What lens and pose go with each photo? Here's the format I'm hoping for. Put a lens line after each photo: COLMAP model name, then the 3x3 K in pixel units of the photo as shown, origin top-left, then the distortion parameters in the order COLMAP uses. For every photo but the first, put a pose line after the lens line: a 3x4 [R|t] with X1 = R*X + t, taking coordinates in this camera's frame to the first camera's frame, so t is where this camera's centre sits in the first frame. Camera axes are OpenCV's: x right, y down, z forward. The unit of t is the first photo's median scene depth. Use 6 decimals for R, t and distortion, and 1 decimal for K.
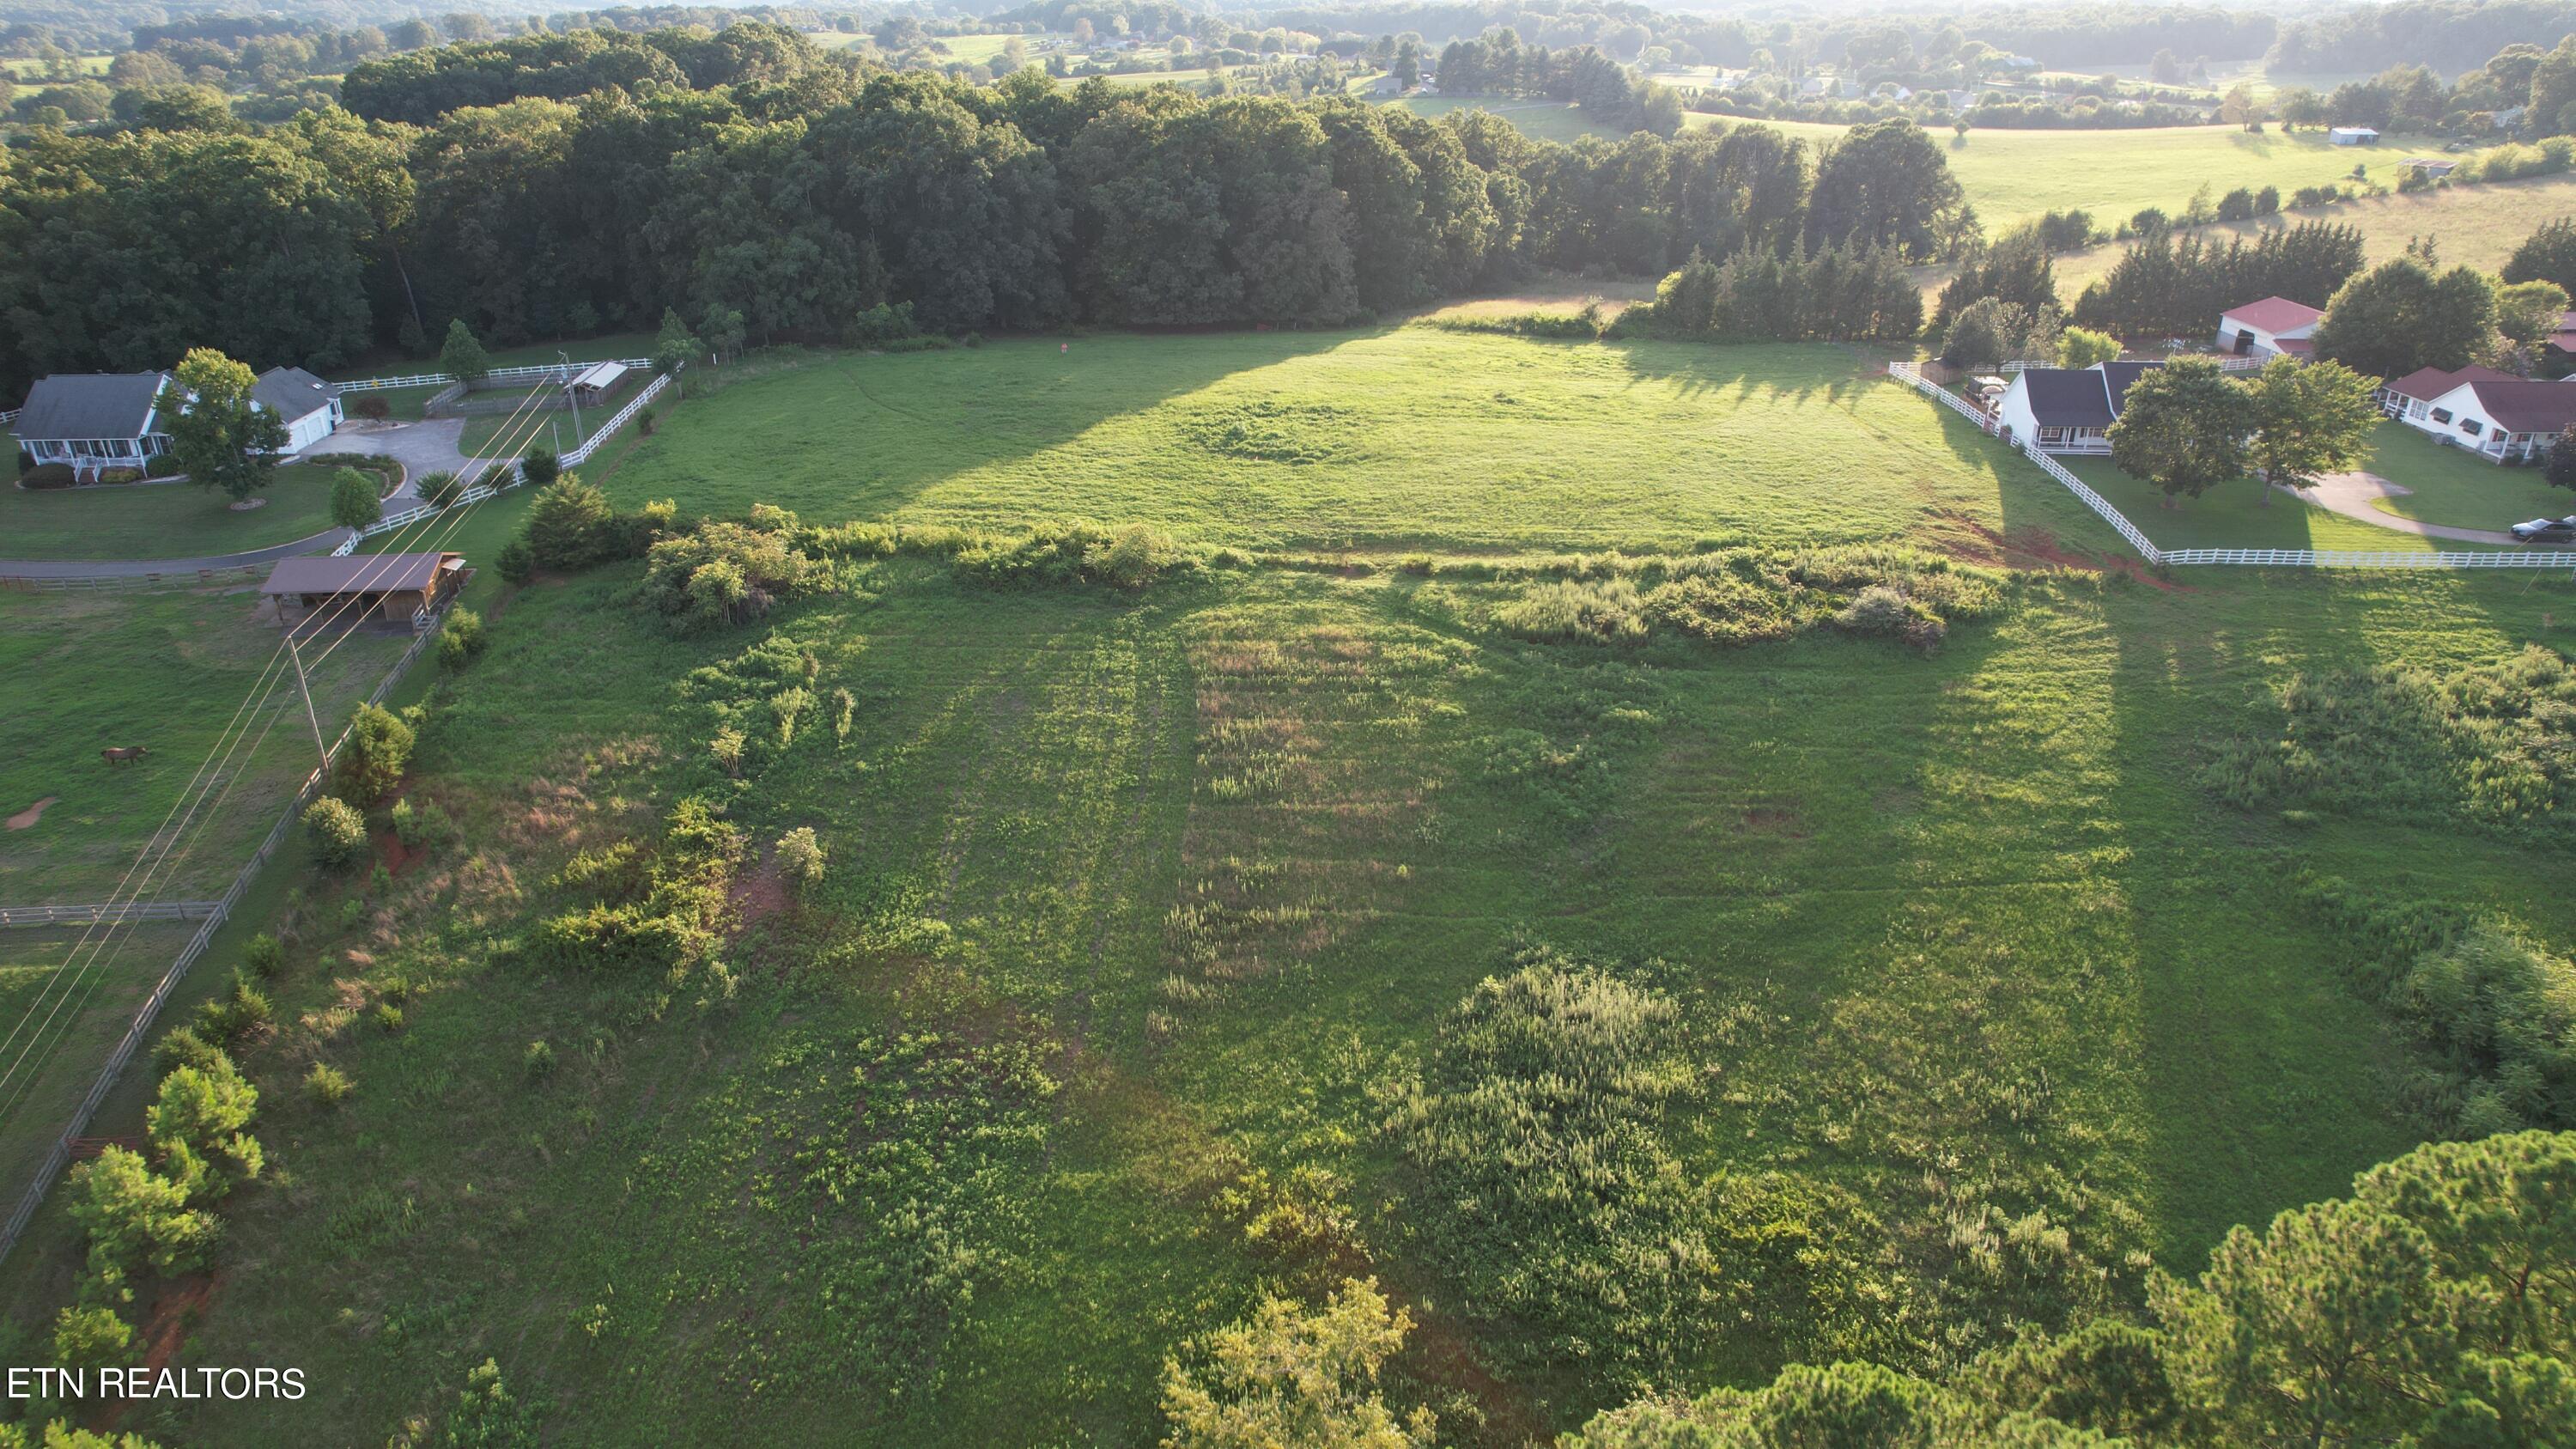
lens RADIAL K [[1646.3, 0, 1279.0], [0, 1646.3, 720.6], [0, 0, 1]] dist [-0.073114, 0.066154]
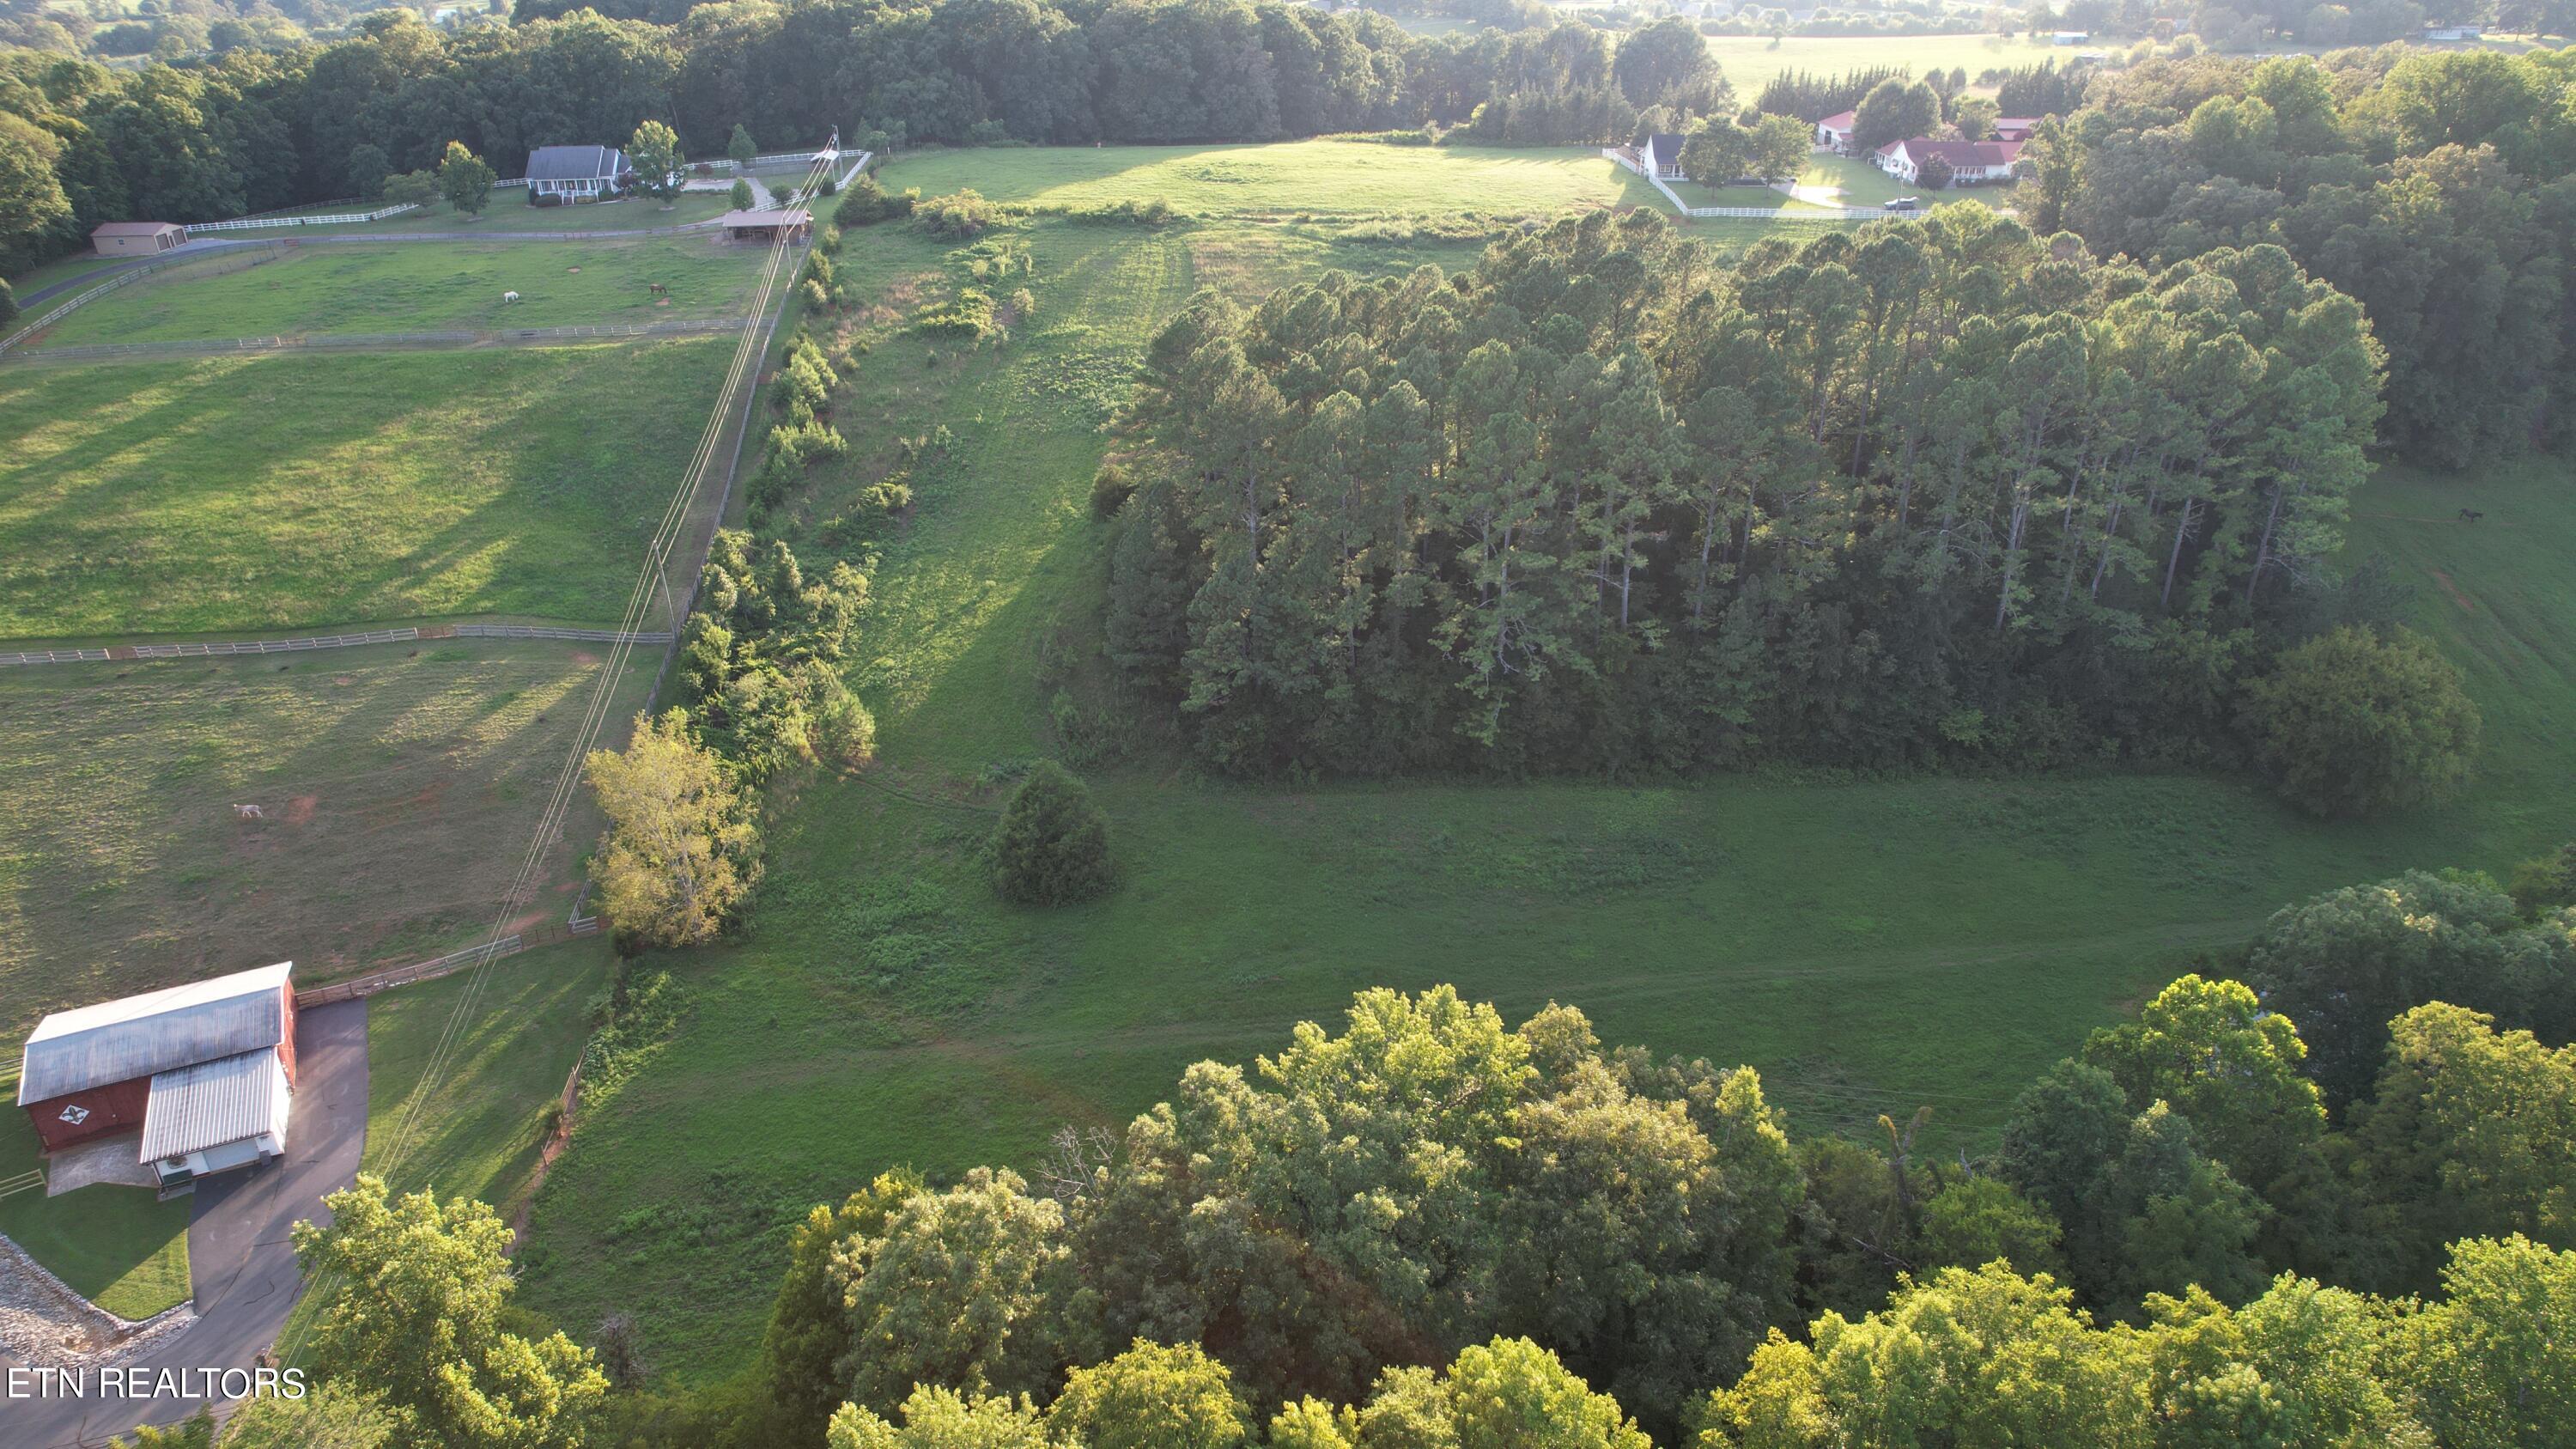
lens RADIAL K [[1646.3, 0, 1295.1], [0, 1646.3, 729.0], [0, 0, 1]] dist [-0.073114, 0.066154]
pose [[0.999297, -0.020936, 0.031108, 0.001854], [0.019864, 0.999212, 0.034371, 0.424162], [-0.031803, -0.033729, 0.998925, -0.916969]]
